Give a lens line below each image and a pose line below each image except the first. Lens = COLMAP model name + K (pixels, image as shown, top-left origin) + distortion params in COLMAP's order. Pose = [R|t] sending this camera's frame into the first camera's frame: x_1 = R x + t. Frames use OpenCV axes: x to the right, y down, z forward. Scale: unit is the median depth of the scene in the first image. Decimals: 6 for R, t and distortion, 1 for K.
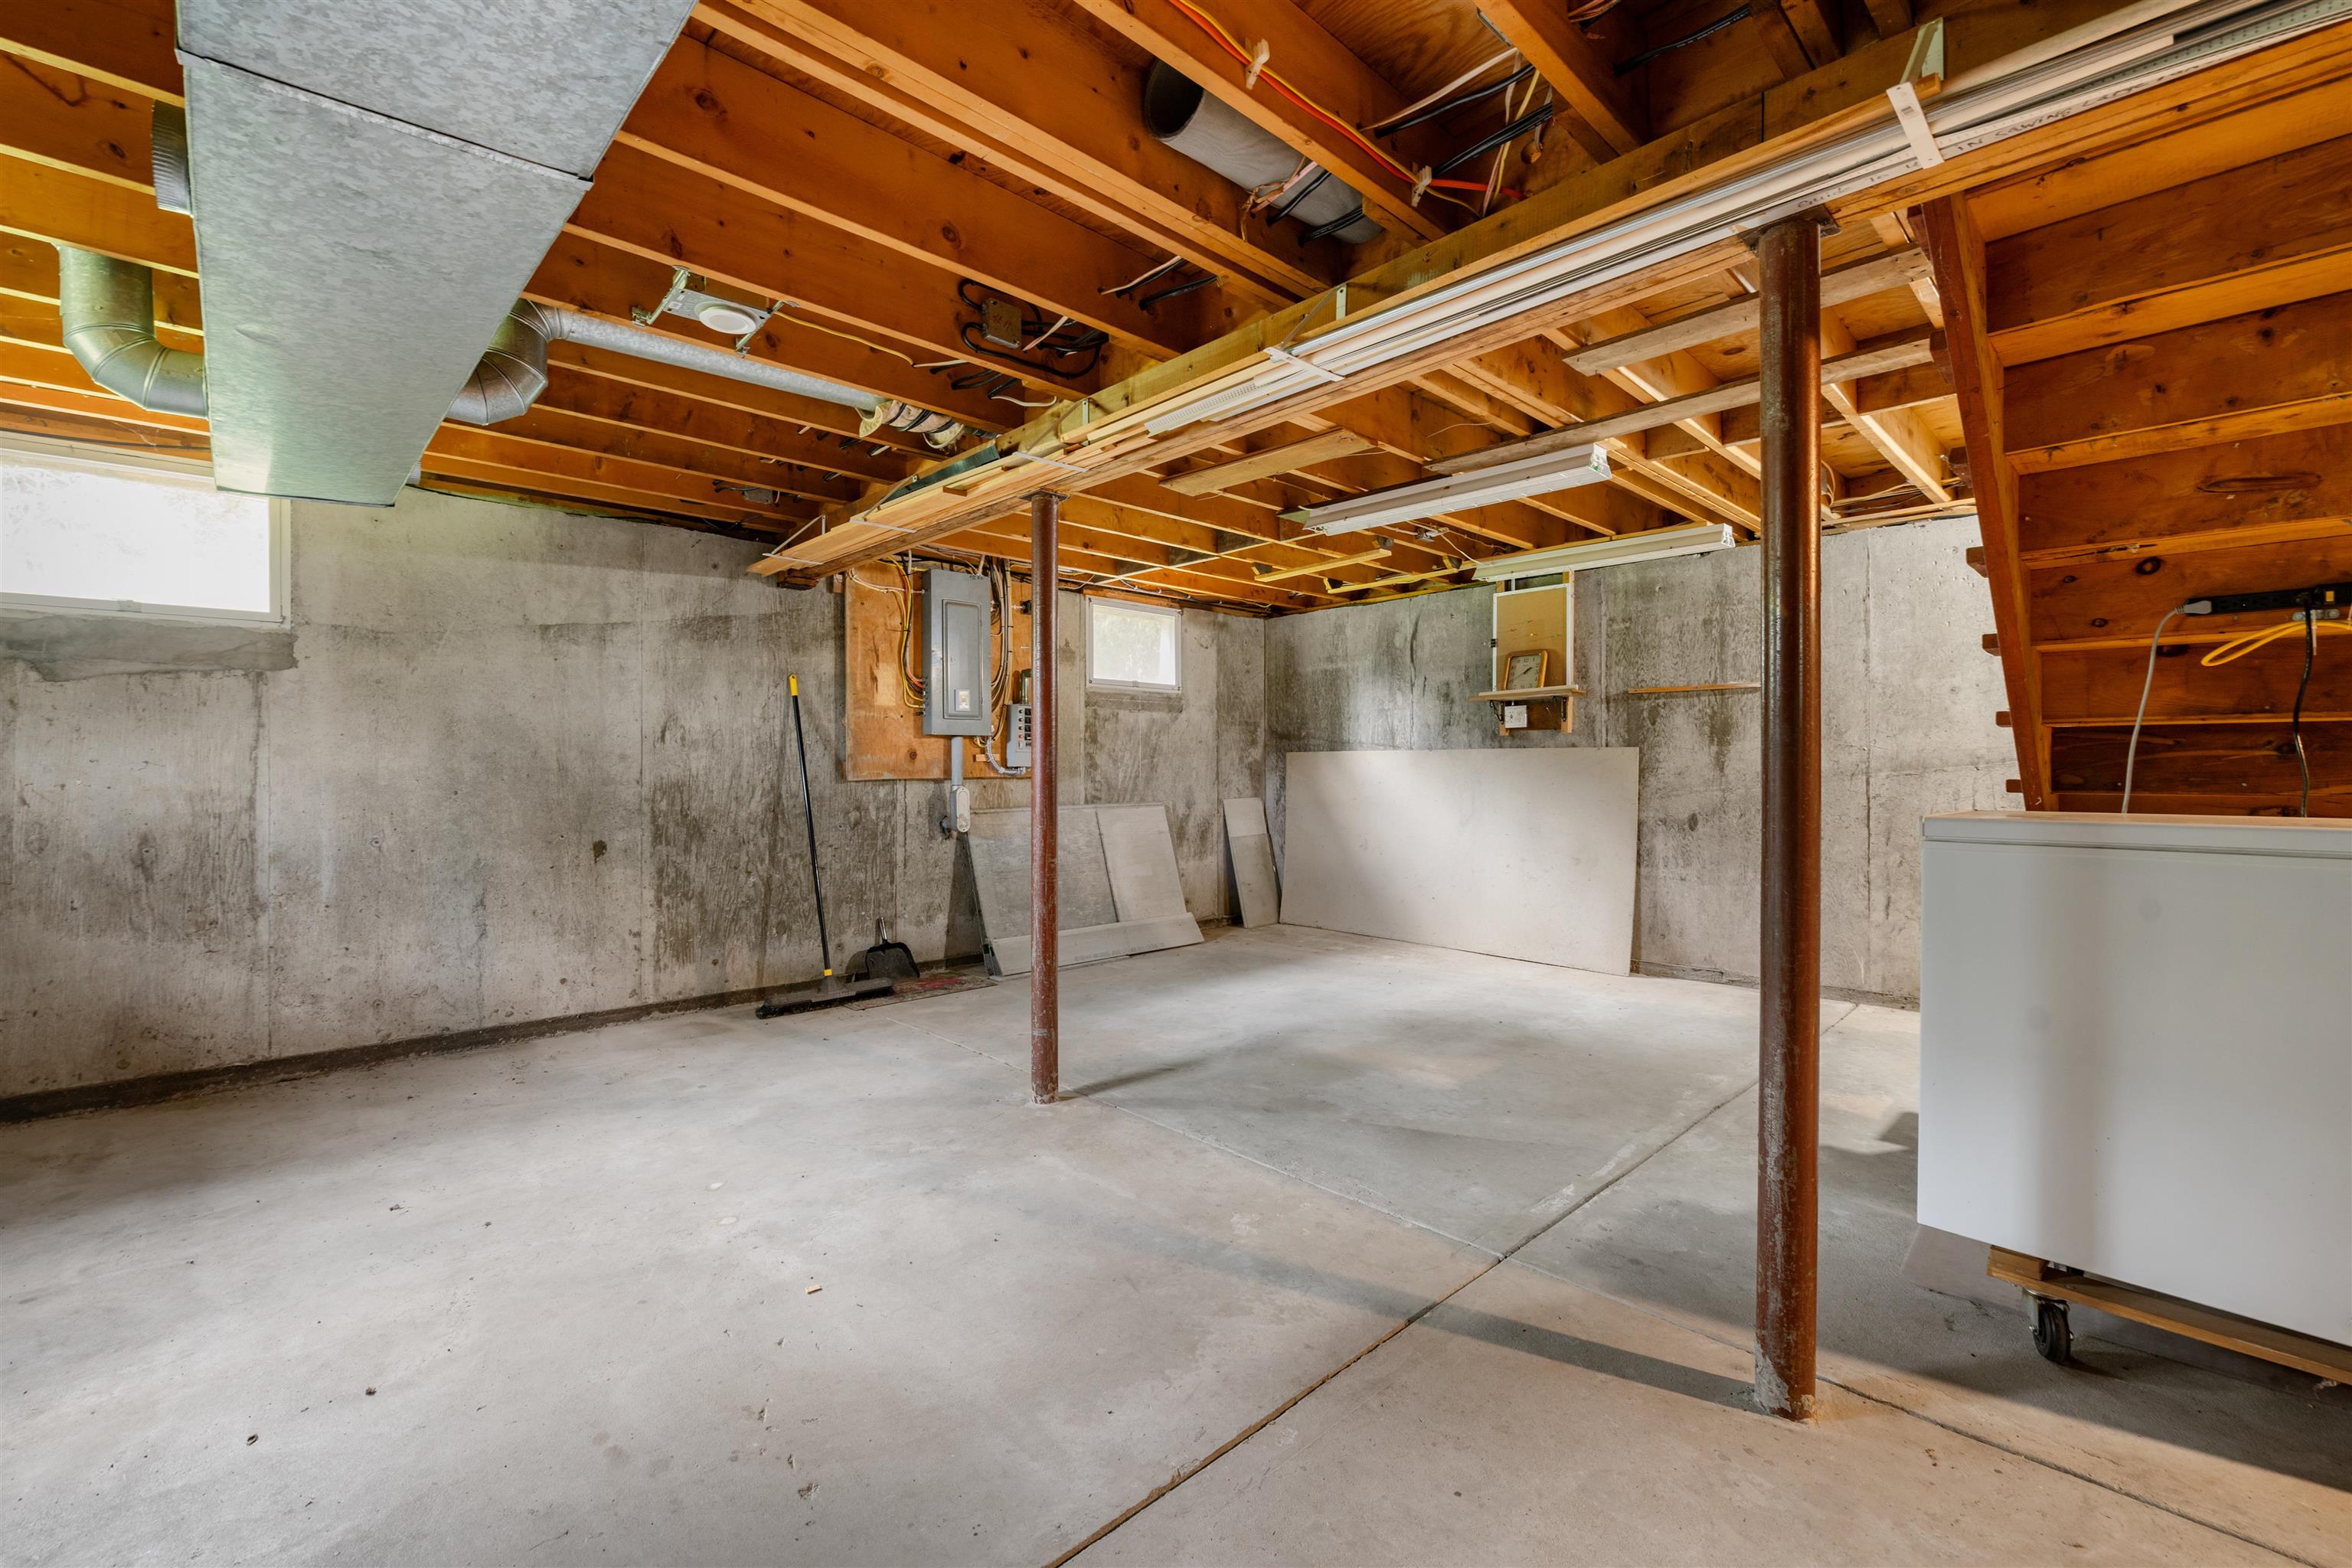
lens RADIAL K [[962.3, 0, 1173.7], [0, 962.3, 773.1], [0, 0, 1]] dist [-0.006016, -0.000366]
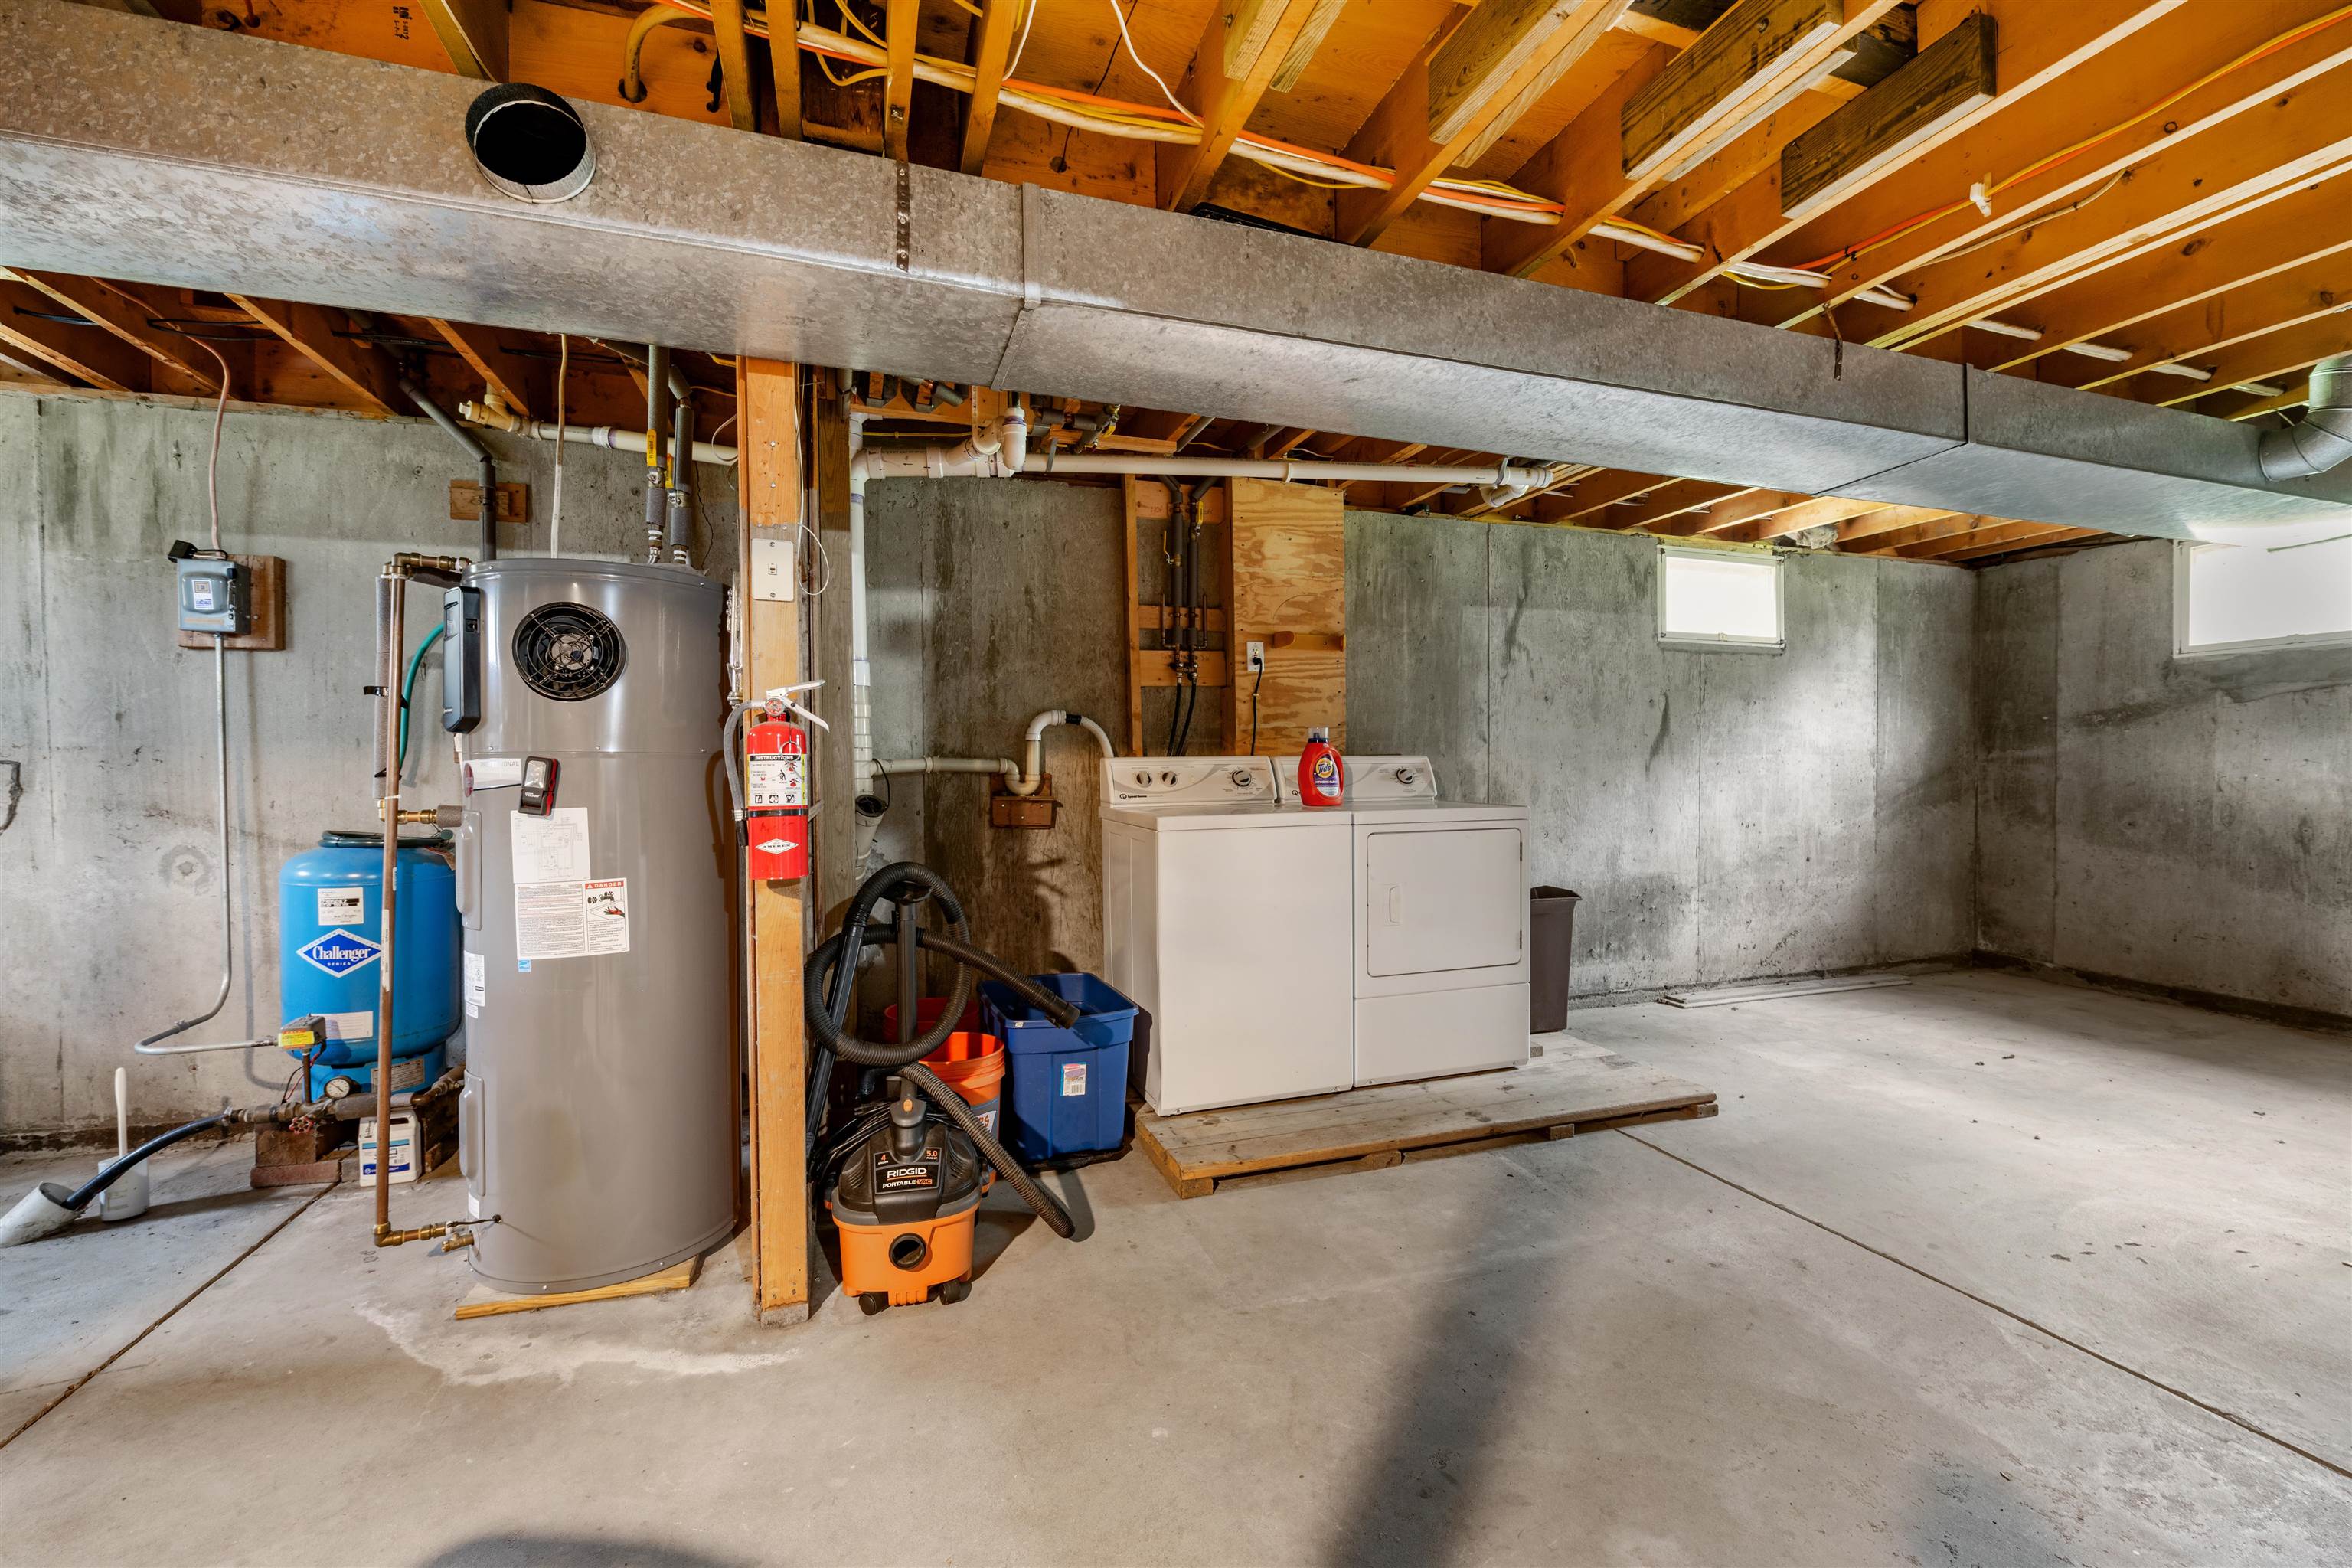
lens RADIAL K [[962.3, 0, 1175.2], [0, 962.3, 783.3], [0, 0, 1]] dist [-0.006016, -0.000366]
pose [[-0.421064, 0.016899, -0.906873, 0.720033], [0.002790, 0.999846, 0.017336, -0.007334], [0.907027, 0.004770, -0.421046, 0.177349]]
